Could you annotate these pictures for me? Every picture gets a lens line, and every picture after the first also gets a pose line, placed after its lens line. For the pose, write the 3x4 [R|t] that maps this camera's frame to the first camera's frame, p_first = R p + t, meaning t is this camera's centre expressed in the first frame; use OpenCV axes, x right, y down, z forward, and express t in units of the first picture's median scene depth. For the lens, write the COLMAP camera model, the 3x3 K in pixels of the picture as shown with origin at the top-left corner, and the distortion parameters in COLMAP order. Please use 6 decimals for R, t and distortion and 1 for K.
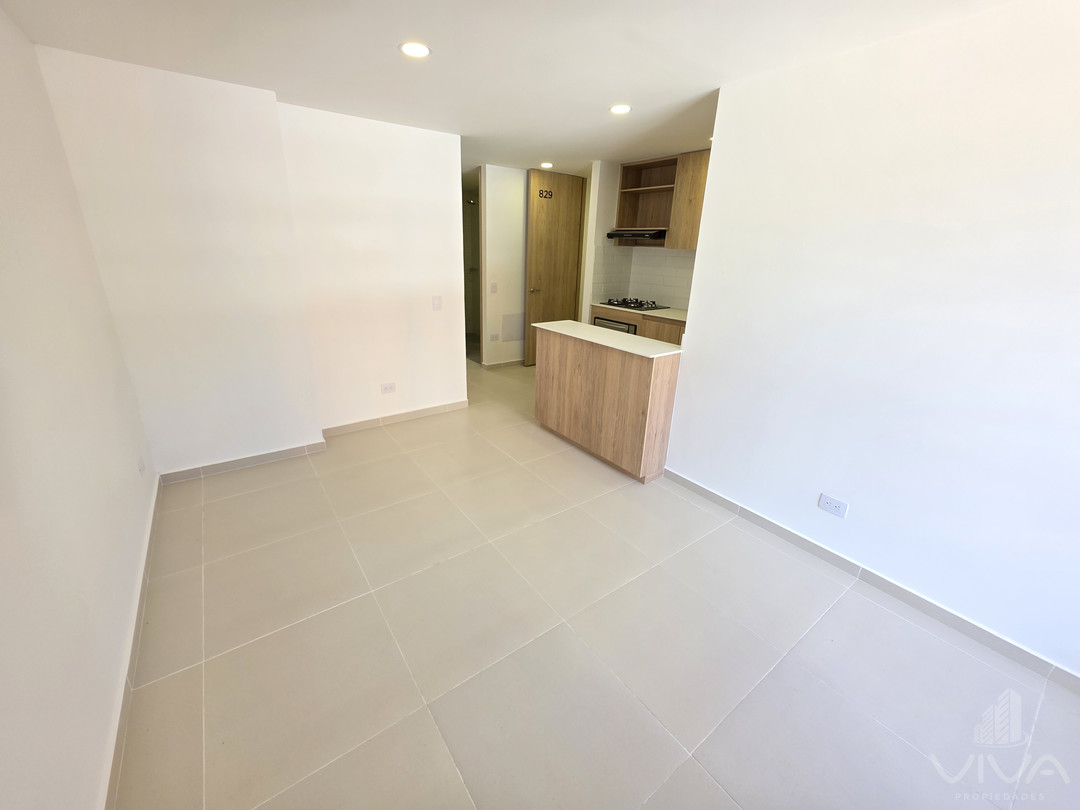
lens RADIAL K [[430.2, 0, 531.3], [0, 430.2, 390.8], [0, 0, 1]] dist [0.001954, -0.000008]
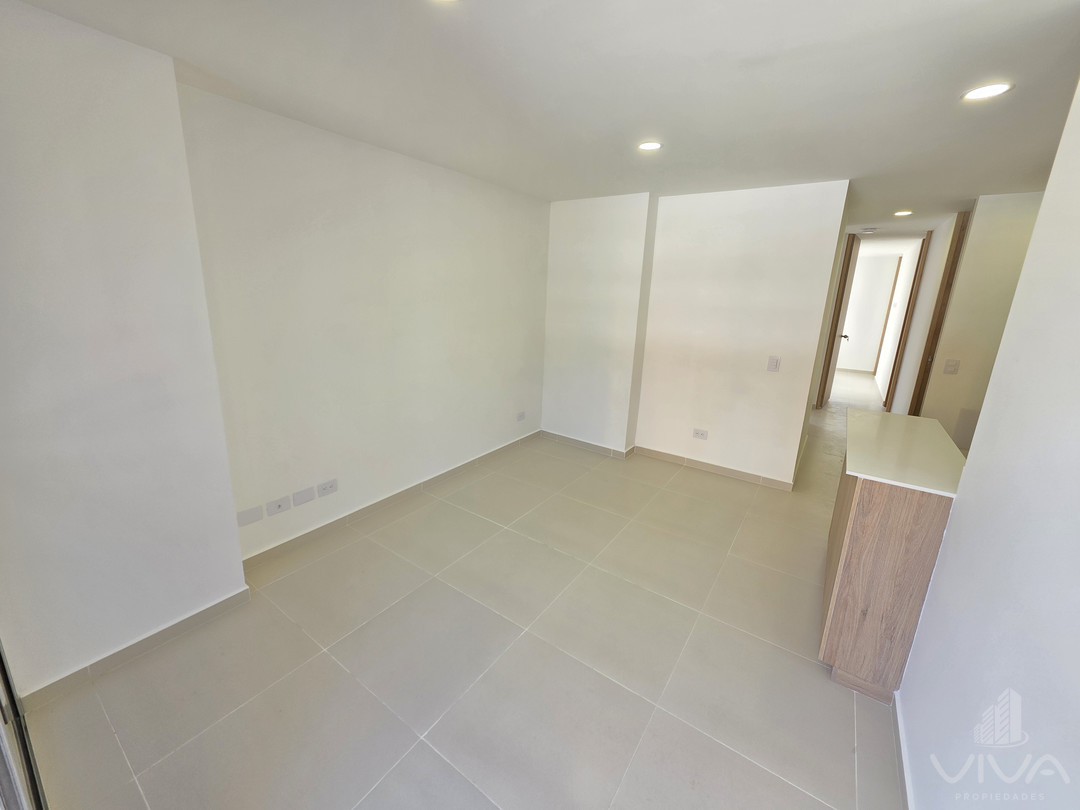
lens RADIAL K [[430.2, 0, 531.3], [0, 430.2, 390.8], [0, 0, 1]] dist [0.001954, -0.000008]
pose [[0.318986, 0.201868, -0.926012, 0.474907], [-0.323856, 0.941458, 0.093676, -0.069077], [0.890711, 0.270013, 0.365688, 0.221229]]
